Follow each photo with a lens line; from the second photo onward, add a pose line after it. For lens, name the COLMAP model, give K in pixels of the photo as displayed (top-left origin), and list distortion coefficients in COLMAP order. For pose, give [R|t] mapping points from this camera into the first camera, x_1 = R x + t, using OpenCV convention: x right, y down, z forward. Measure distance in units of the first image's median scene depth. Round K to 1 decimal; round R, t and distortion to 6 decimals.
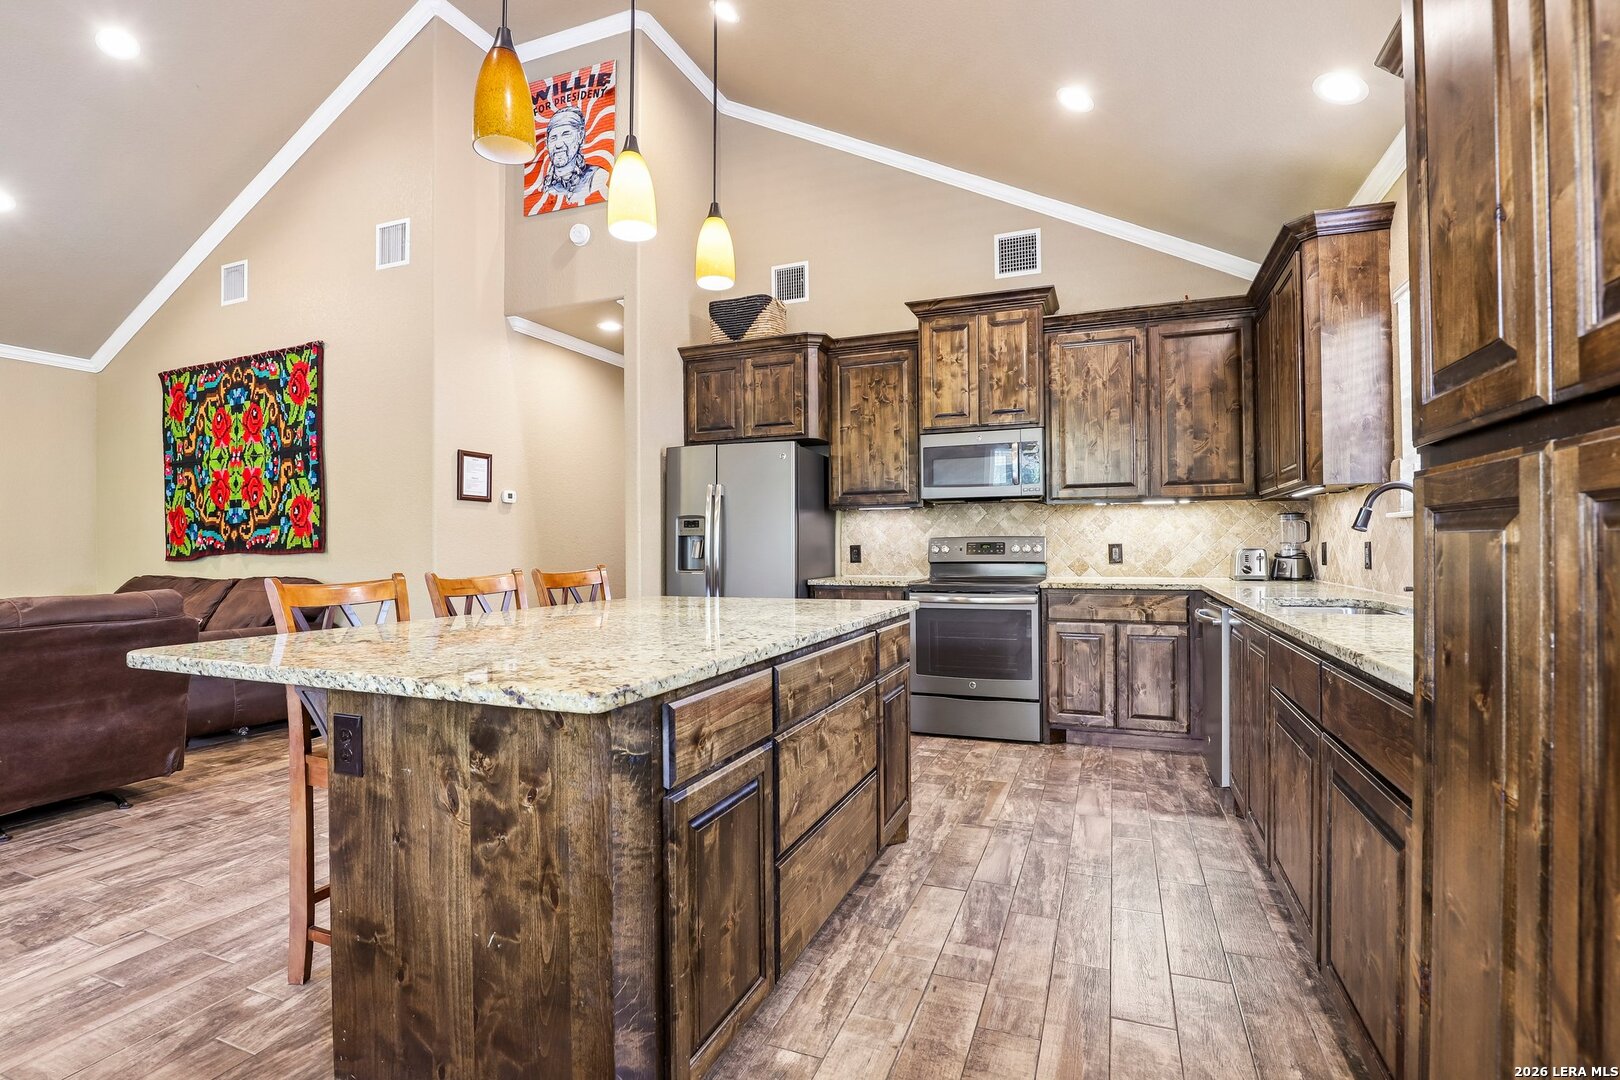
lens RADIAL K [[751.9, 0, 820.5], [0, 751.9, 542.4], [0, 0, 1]] dist [-0.038399, 0.007769]
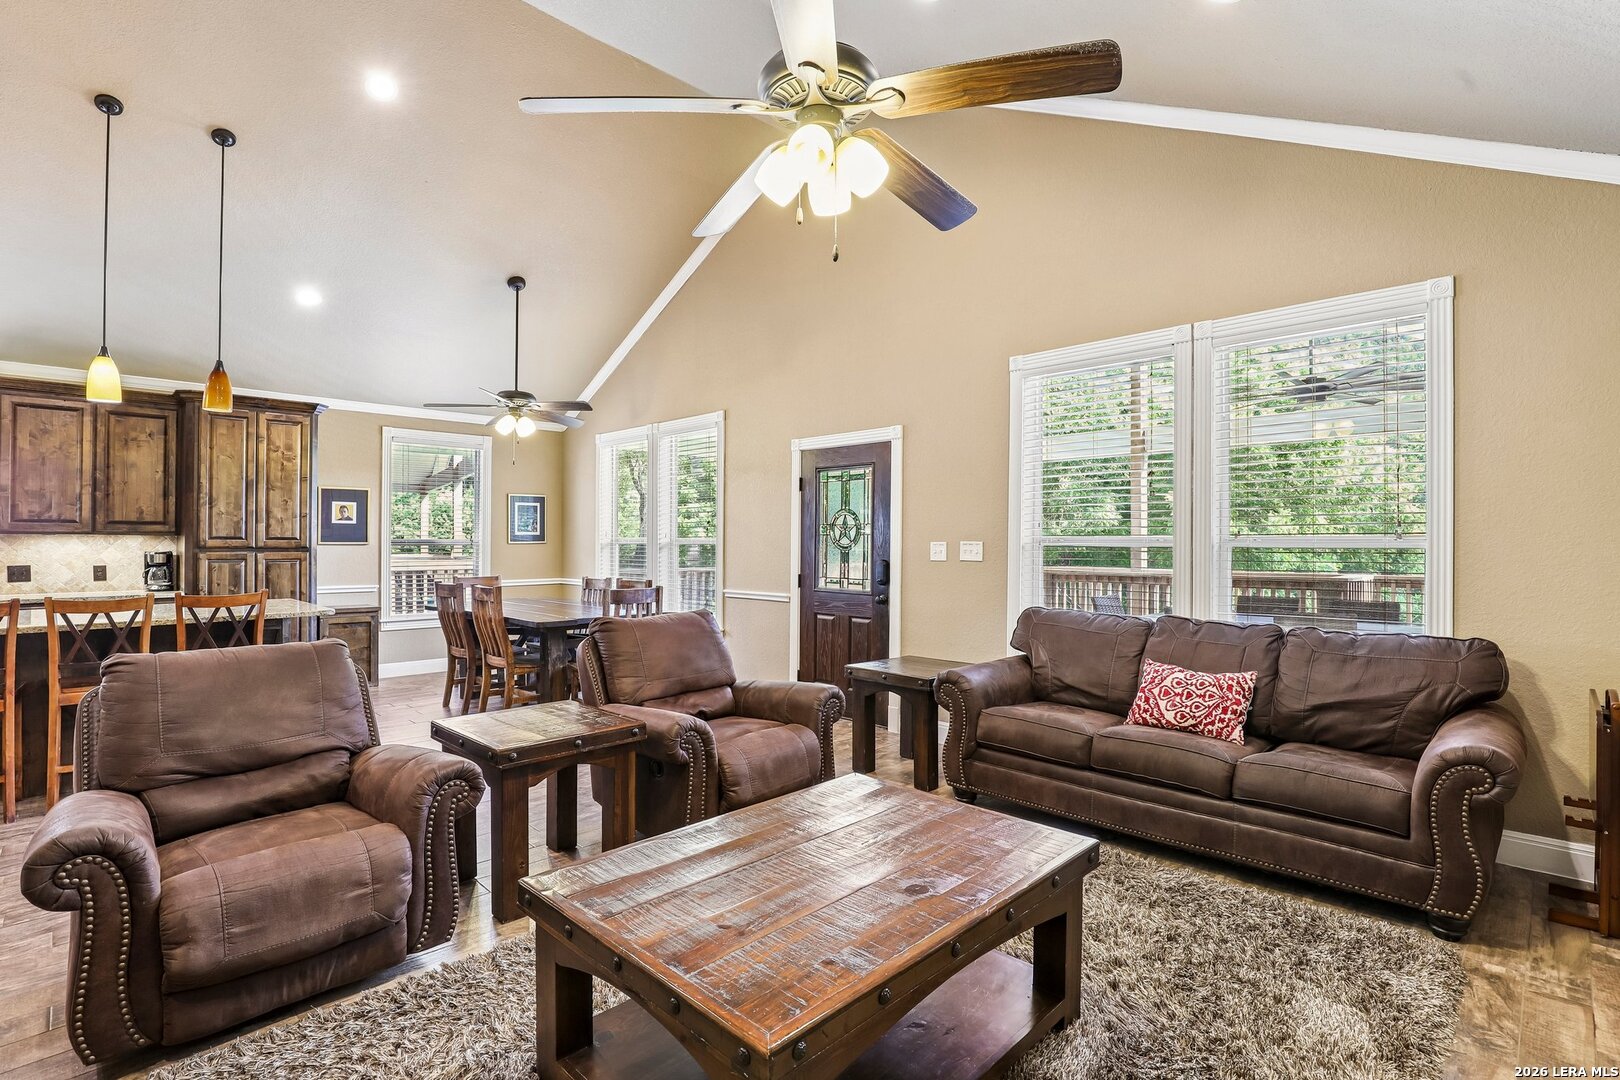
lens RADIAL K [[772.2, 0, 819.3], [0, 772.2, 536.3], [0, 0, 1]] dist [-0.038368, 0.007445]
pose [[-0.918385, 0.008229, 0.395603, -1.202575], [0.003042, 0.999901, -0.013737, -0.026471], [-0.395677, -0.011413, -0.918319, 0.928763]]
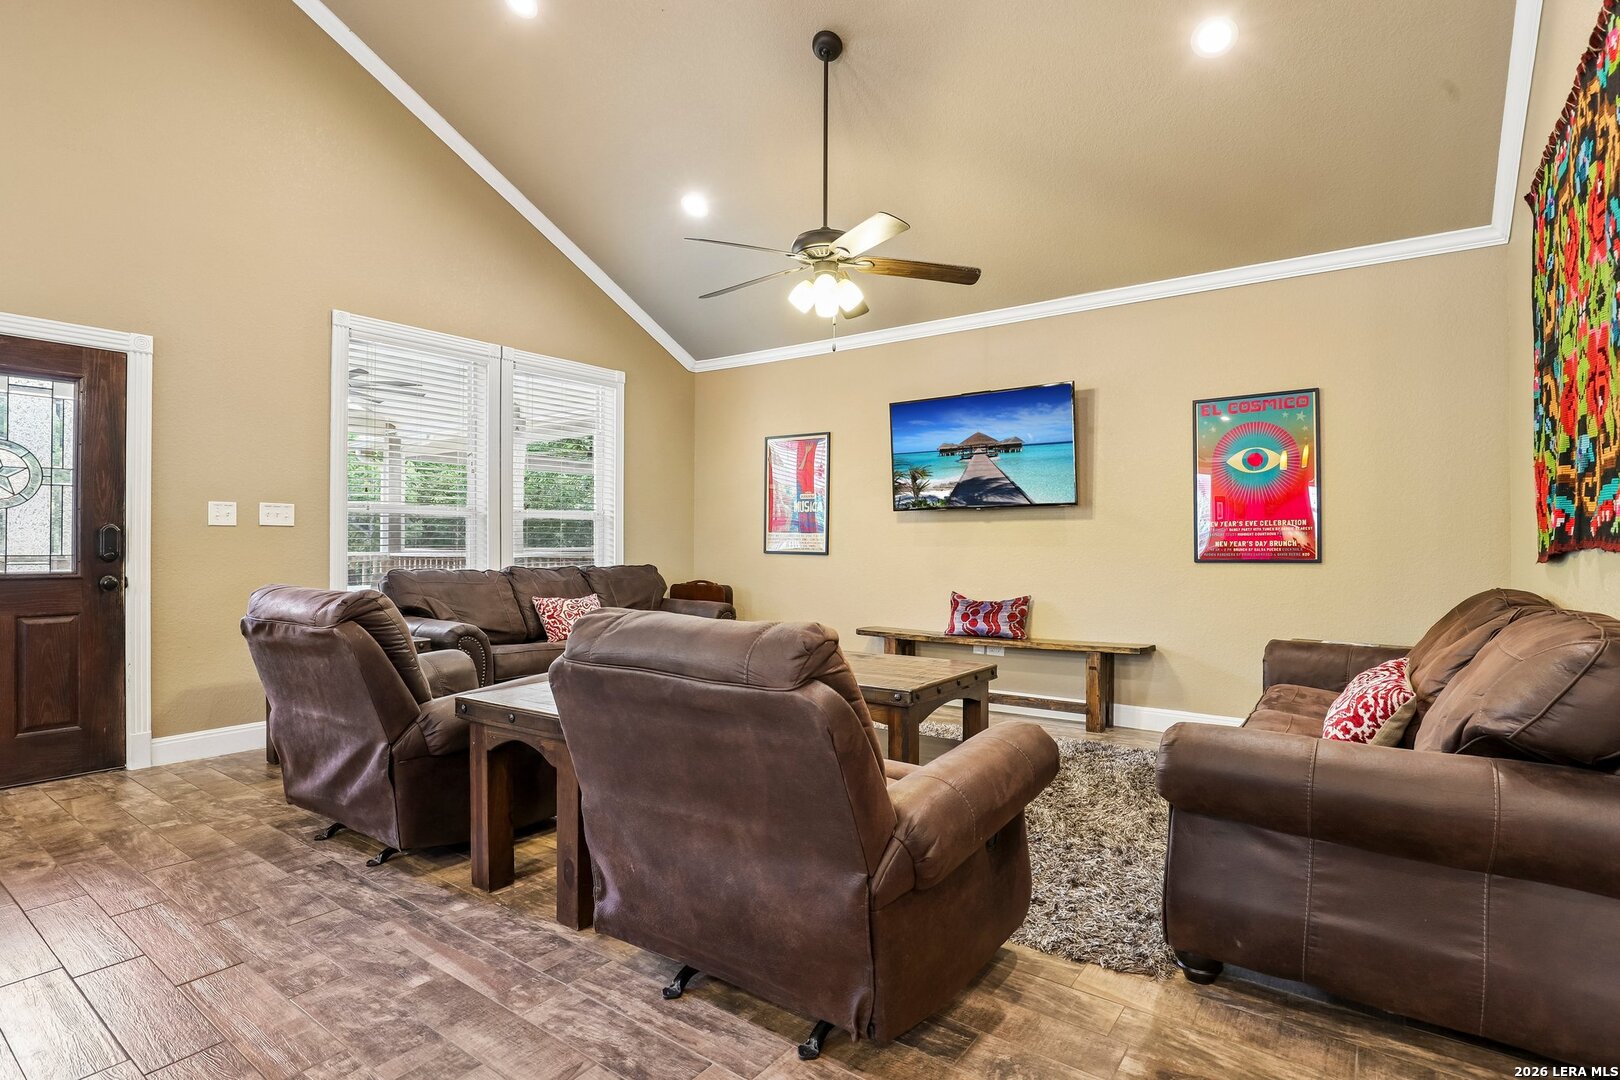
lens RADIAL K [[799.6, 0, 820.8], [0, 799.6, 541.7], [0, 0, 1]] dist [-0.033447, 0.007730]
pose [[-0.247386, 0.004840, -0.968905, -0.283374], [0.003820, 0.999985, 0.004020, 0.008921], [0.968909, -0.002706, -0.247401, 0.738168]]
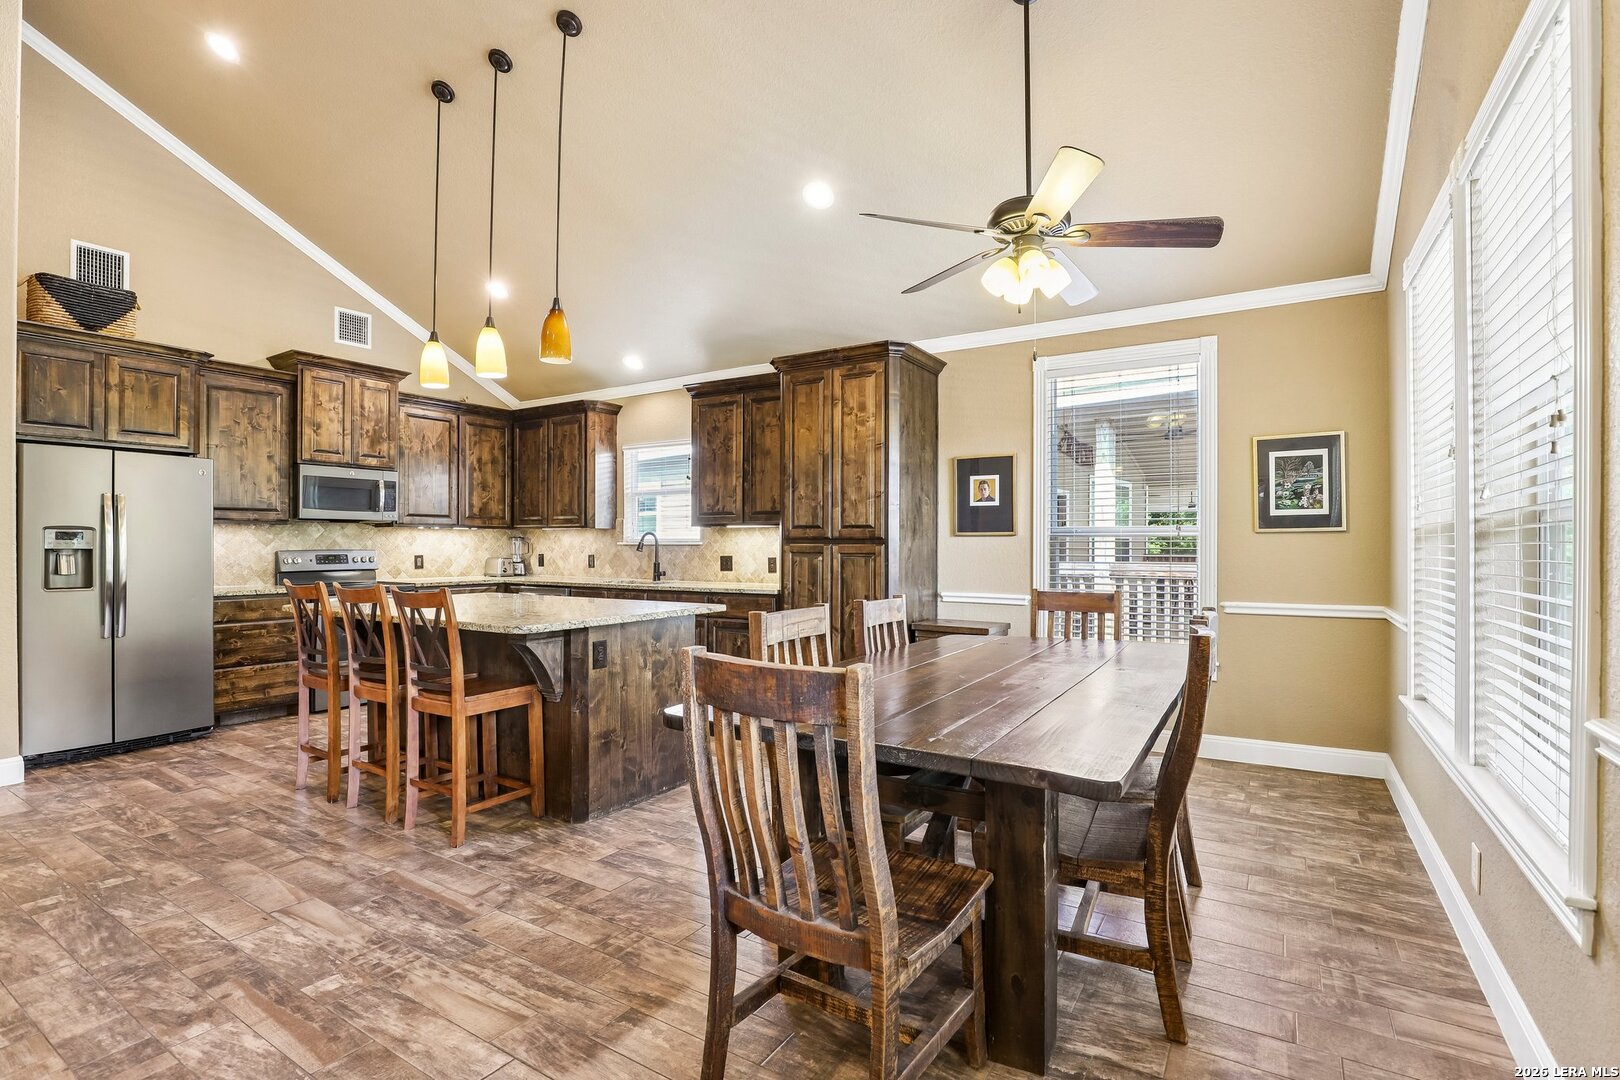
lens RADIAL K [[751.9, 0, 820.5], [0, 751.9, 542.4], [0, 0, 1]] dist [-0.038399, 0.007769]
pose [[0.178206, 0.009553, 0.983947, -0.828983], [-0.006296, 0.999943, -0.008568, -0.014239], [-0.983973, -0.004668, 0.178256, -0.014740]]
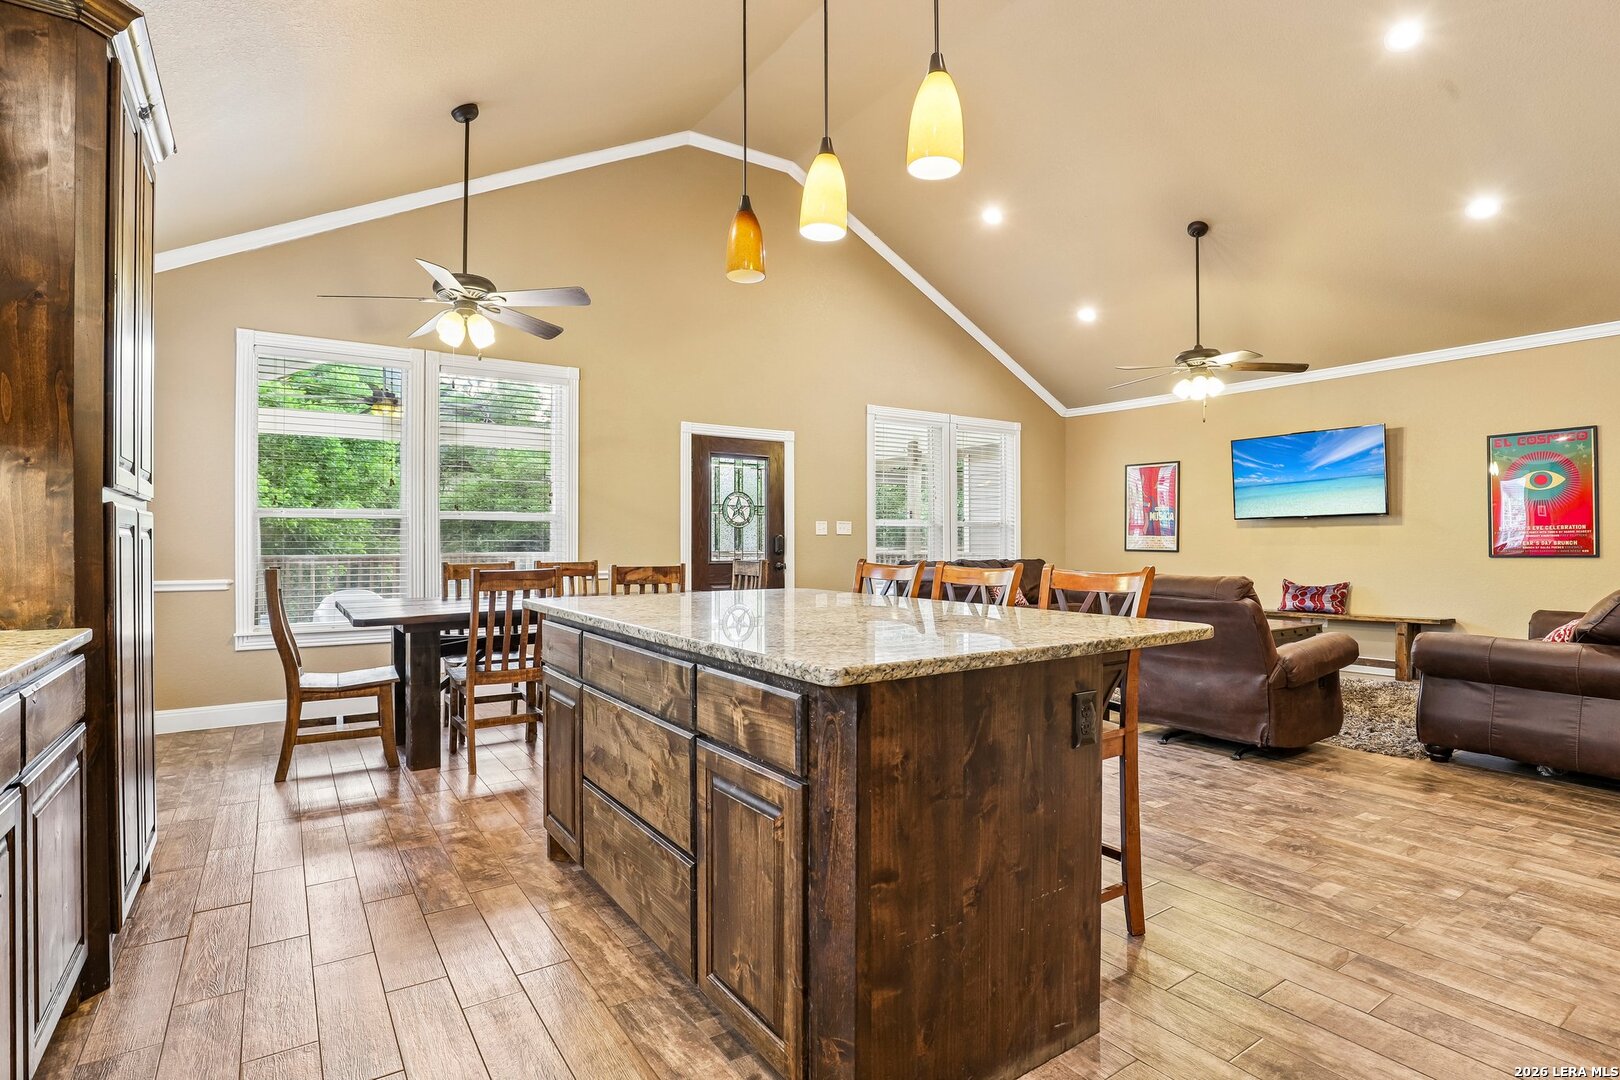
lens RADIAL K [[799.6, 0, 820.8], [0, 799.6, 541.7], [0, 0, 1]] dist [-0.033447, 0.007730]
pose [[-0.559584, 0.006728, -0.828747, 0.307840], [0.009057, 0.999957, 0.002003, 0.002301], [0.828724, -0.006385, -0.559620, 0.751780]]
